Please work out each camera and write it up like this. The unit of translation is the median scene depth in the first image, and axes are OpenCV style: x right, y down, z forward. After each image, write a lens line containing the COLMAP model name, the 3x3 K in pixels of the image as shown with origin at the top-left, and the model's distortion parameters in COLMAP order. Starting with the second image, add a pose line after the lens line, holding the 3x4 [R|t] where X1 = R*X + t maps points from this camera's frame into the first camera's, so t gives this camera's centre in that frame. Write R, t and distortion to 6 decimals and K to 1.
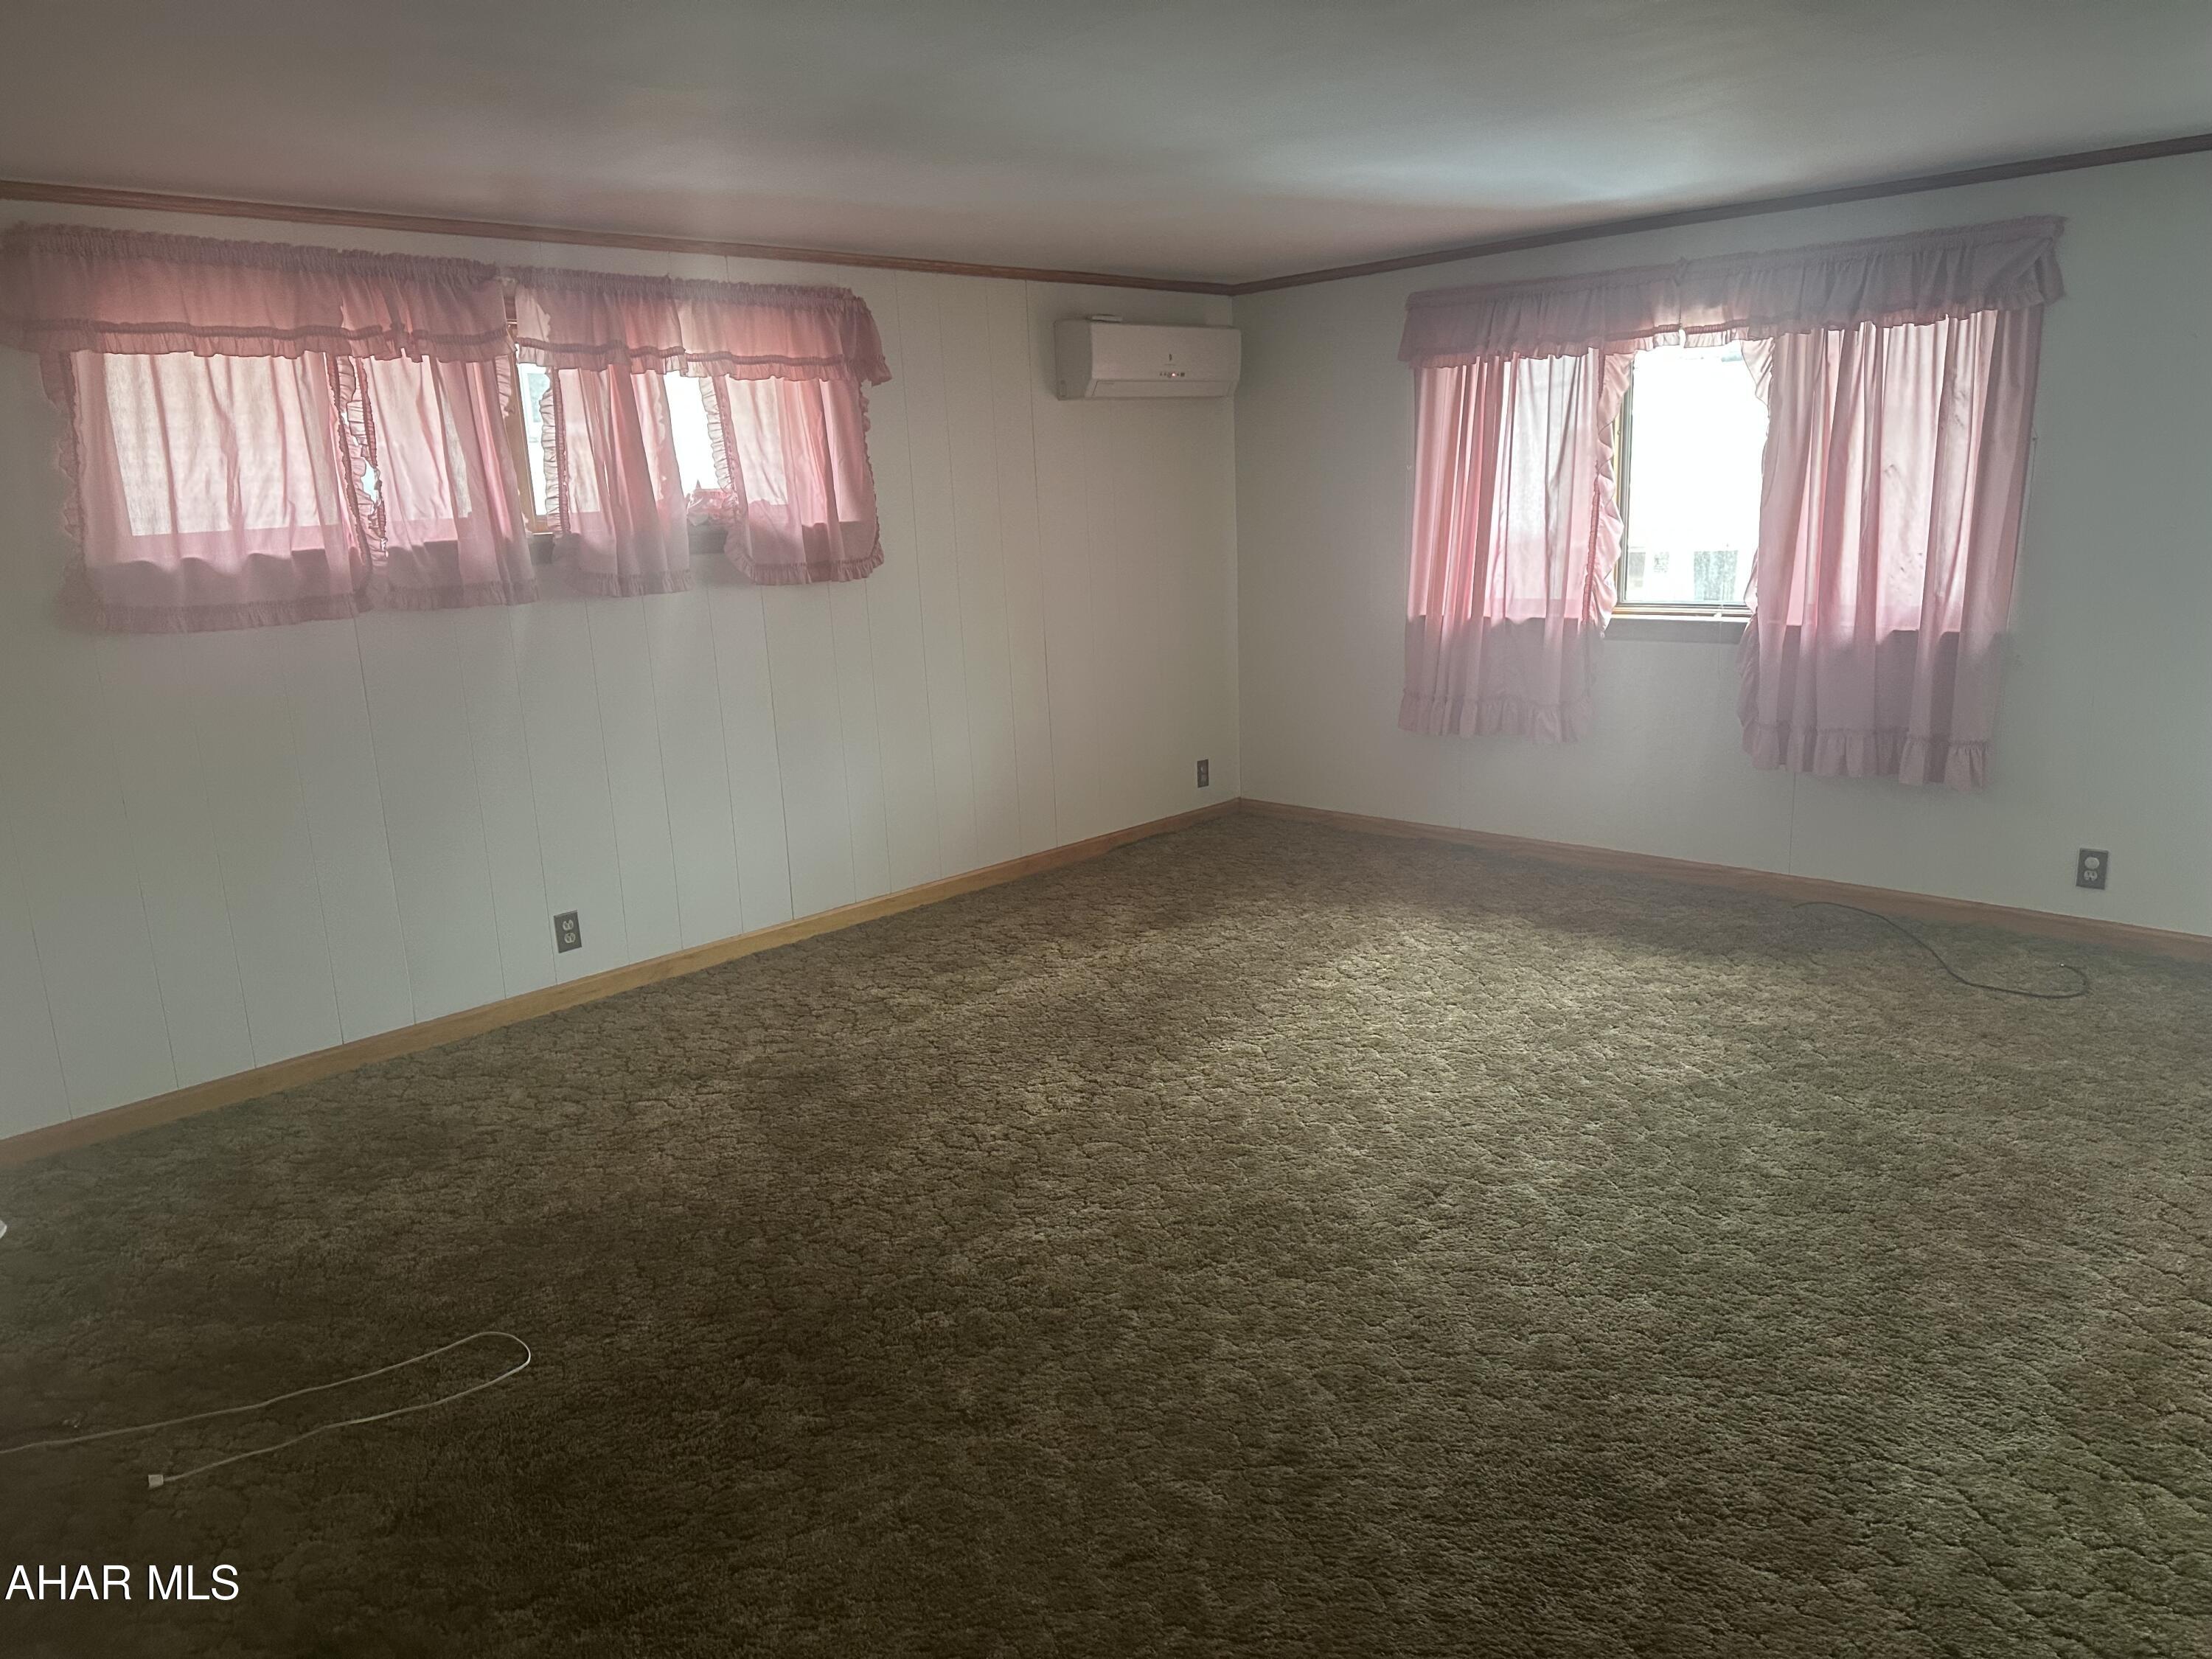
lens RADIAL K [[1557.9, 0, 1091.7], [0, 1557.9, 861.7], [0, 0, 1]] dist [0.103314, -0.177419]
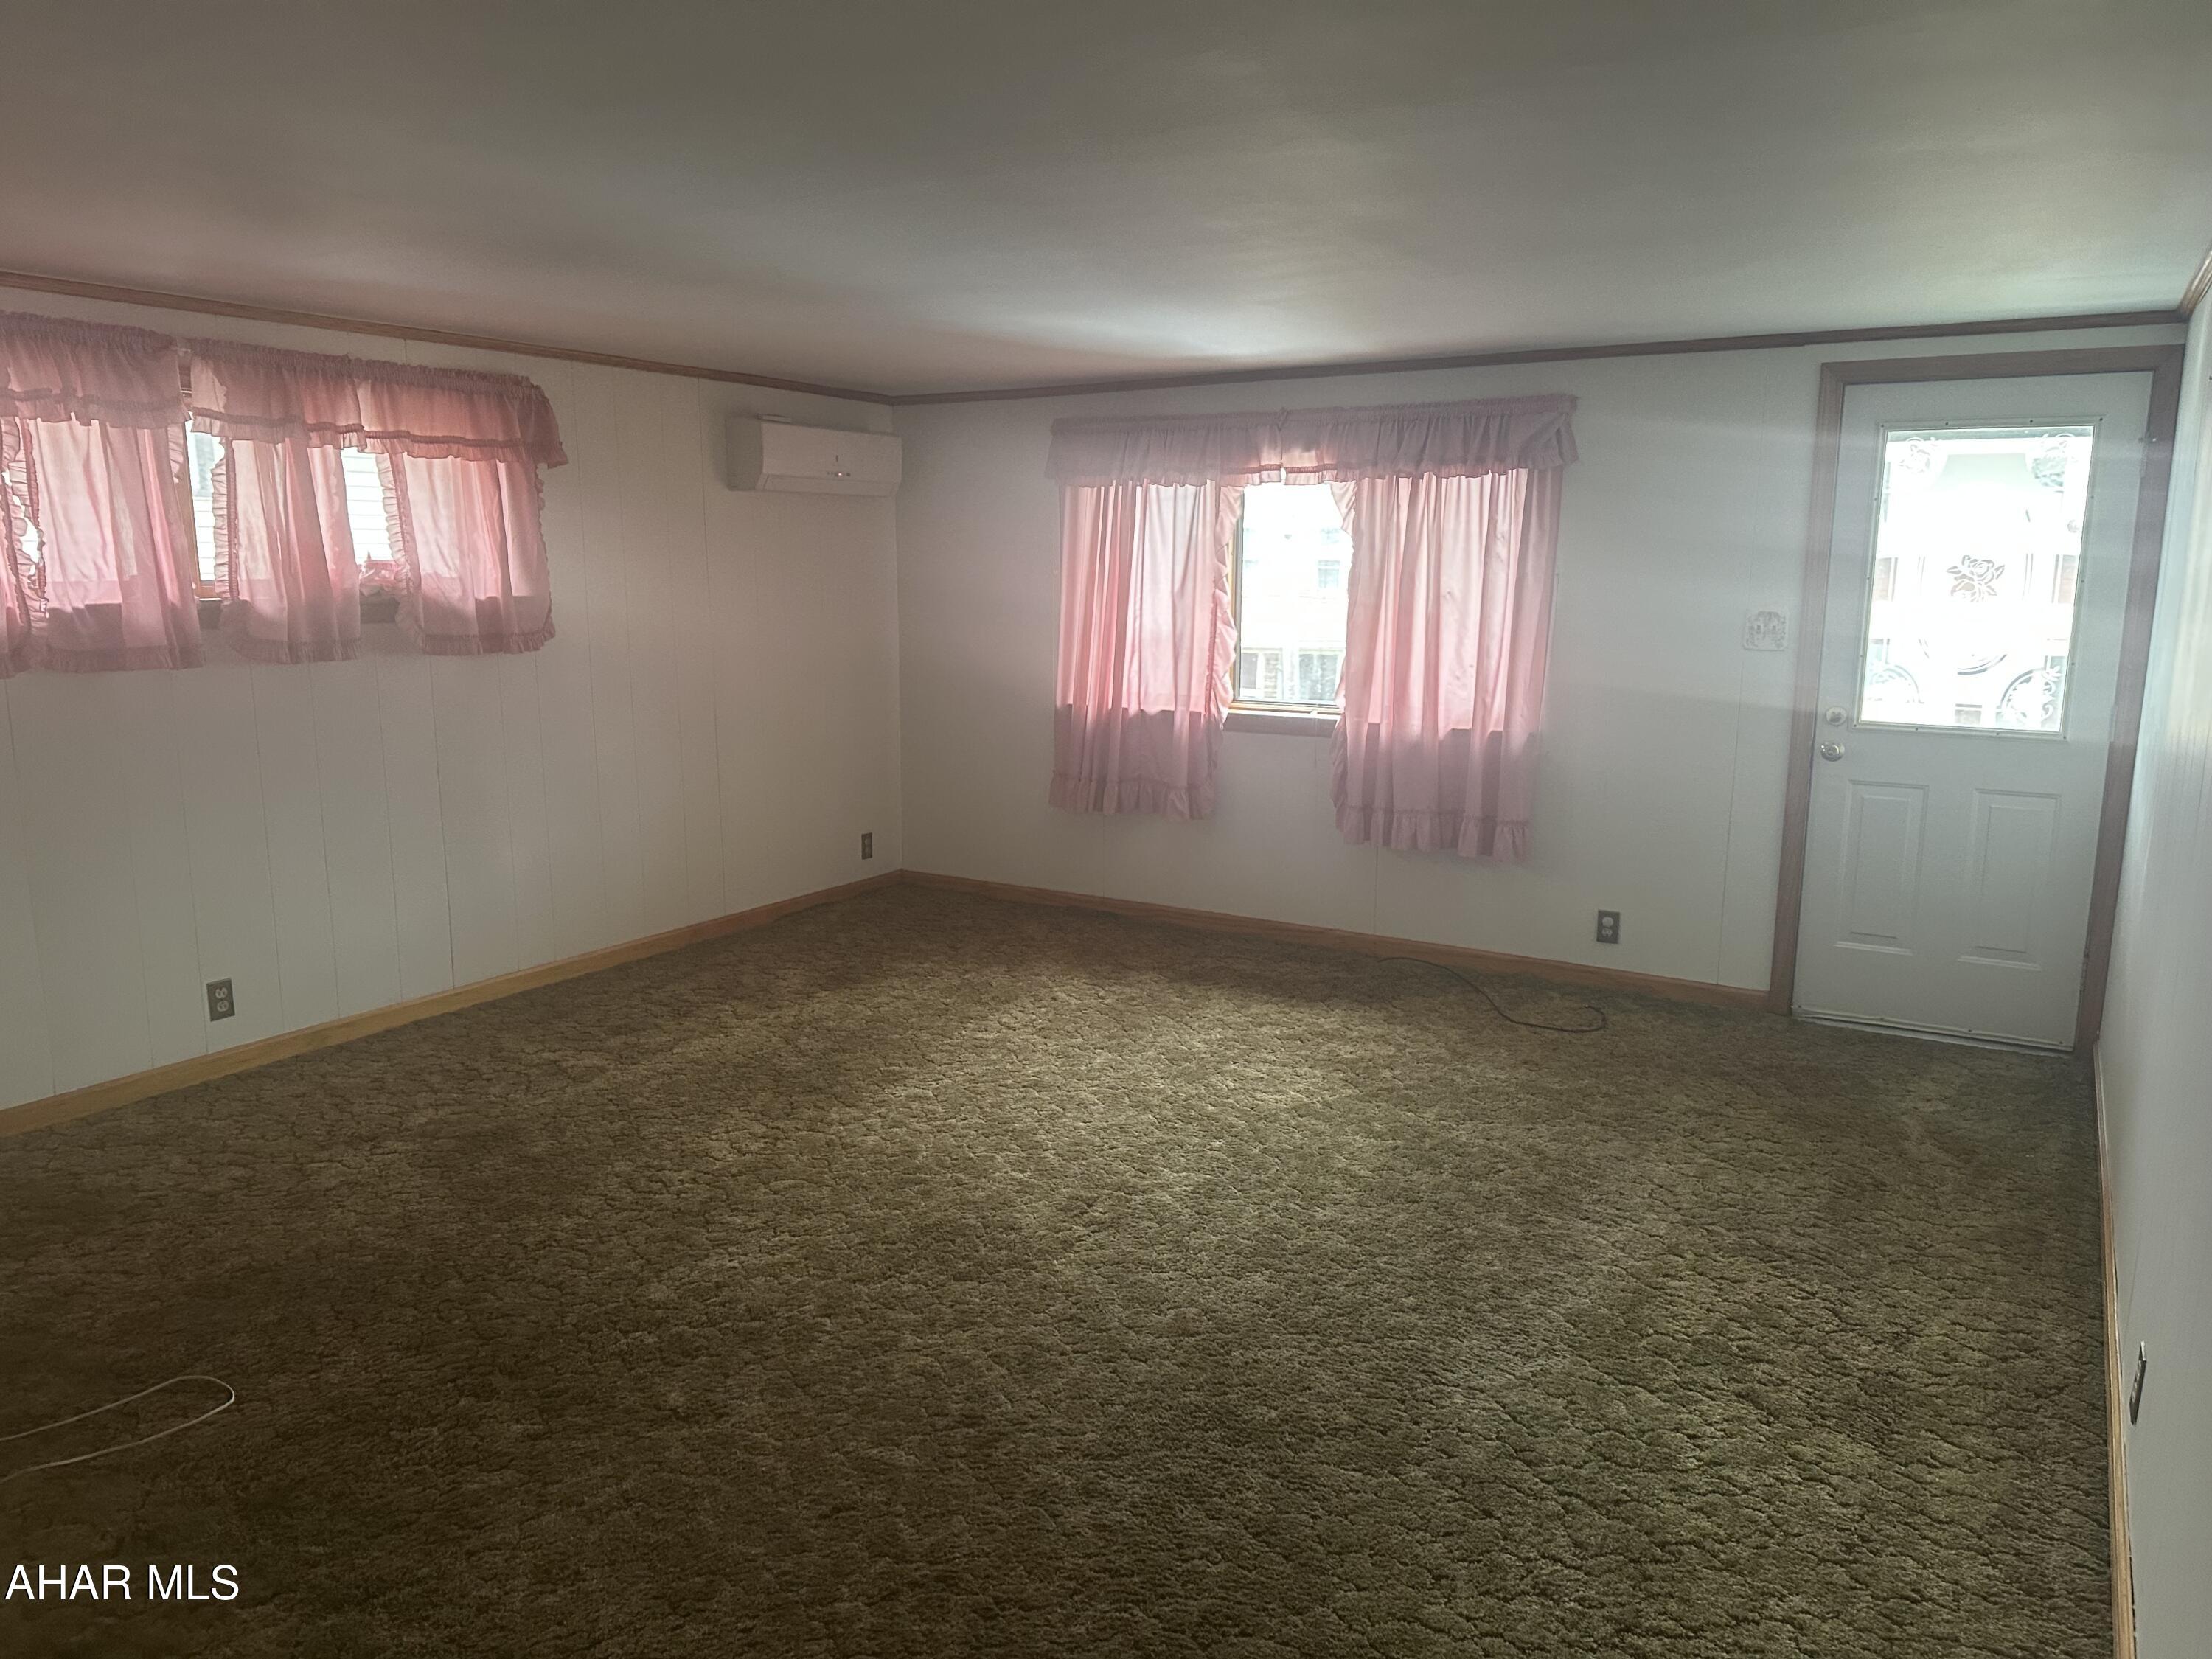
lens RADIAL K [[1557.9, 0, 1091.7], [0, 1557.9, 861.7], [0, 0, 1]] dist [0.103314, -0.177419]
pose [[0.974178, 0.004859, 0.225731, -0.034087], [0.007062, 0.998624, -0.051973, 0.017721], [-0.225672, 0.052225, 0.972802, -0.112578]]
